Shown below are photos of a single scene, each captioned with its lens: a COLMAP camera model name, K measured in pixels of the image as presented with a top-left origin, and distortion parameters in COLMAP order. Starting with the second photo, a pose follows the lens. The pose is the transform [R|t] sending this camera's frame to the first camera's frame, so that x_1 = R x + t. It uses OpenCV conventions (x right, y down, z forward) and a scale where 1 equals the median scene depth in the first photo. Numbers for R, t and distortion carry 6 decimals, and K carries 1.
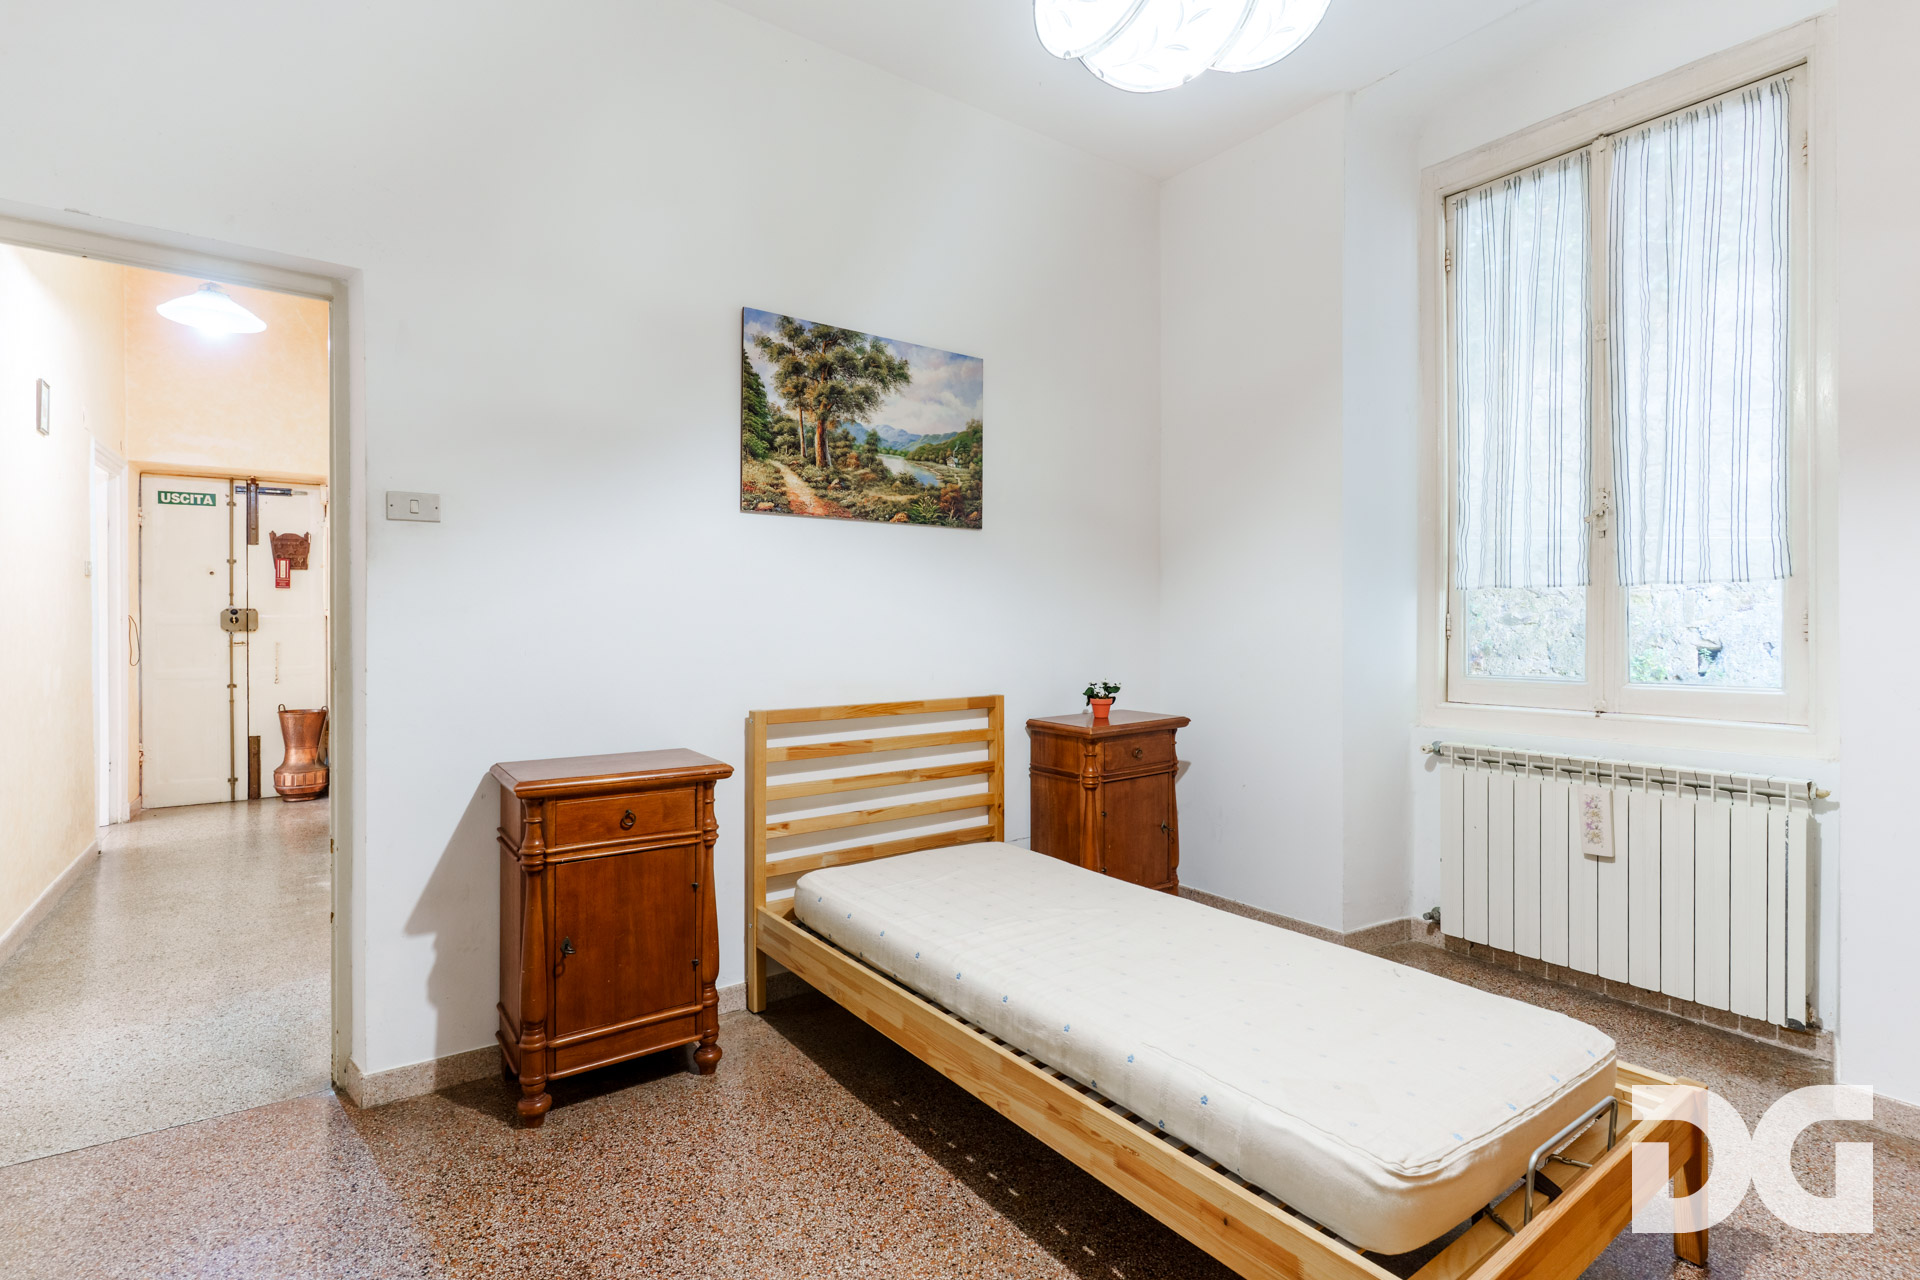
lens RADIAL K [[924.0, 0, 967.5], [0, 924.0, 623.4], [0, 0, 1]] dist [0.001398, 0.000358]
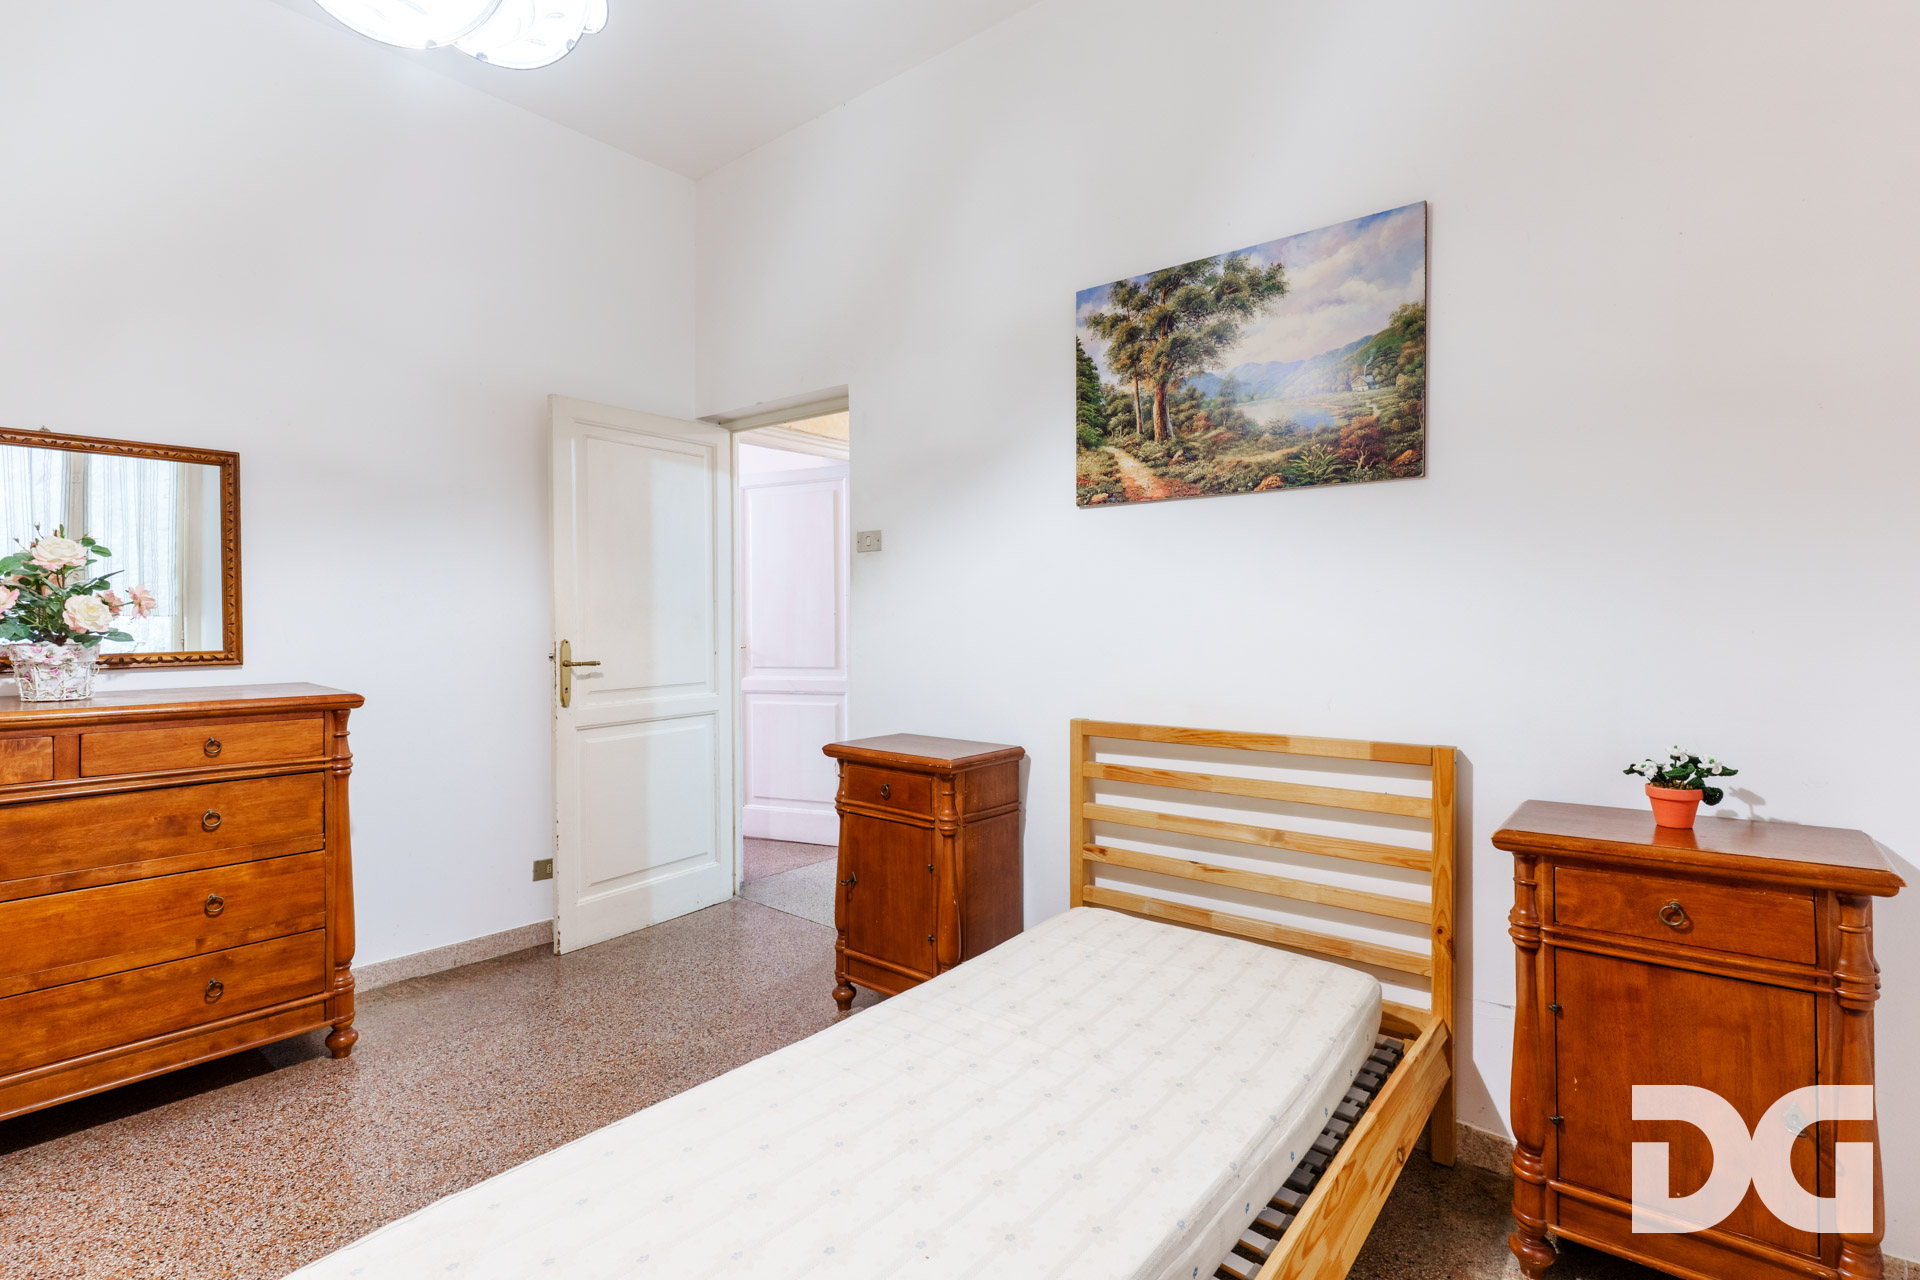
lens RADIAL K [[924.0, 0, 967.5], [0, 924.0, 623.4], [0, 0, 1]] dist [0.001398, 0.000358]
pose [[0.241176, 0.002924, -0.970477, 0.612900], [-0.002686, 0.999994, 0.002346, -0.004181], [0.970478, 0.002041, 0.241183, 0.623465]]
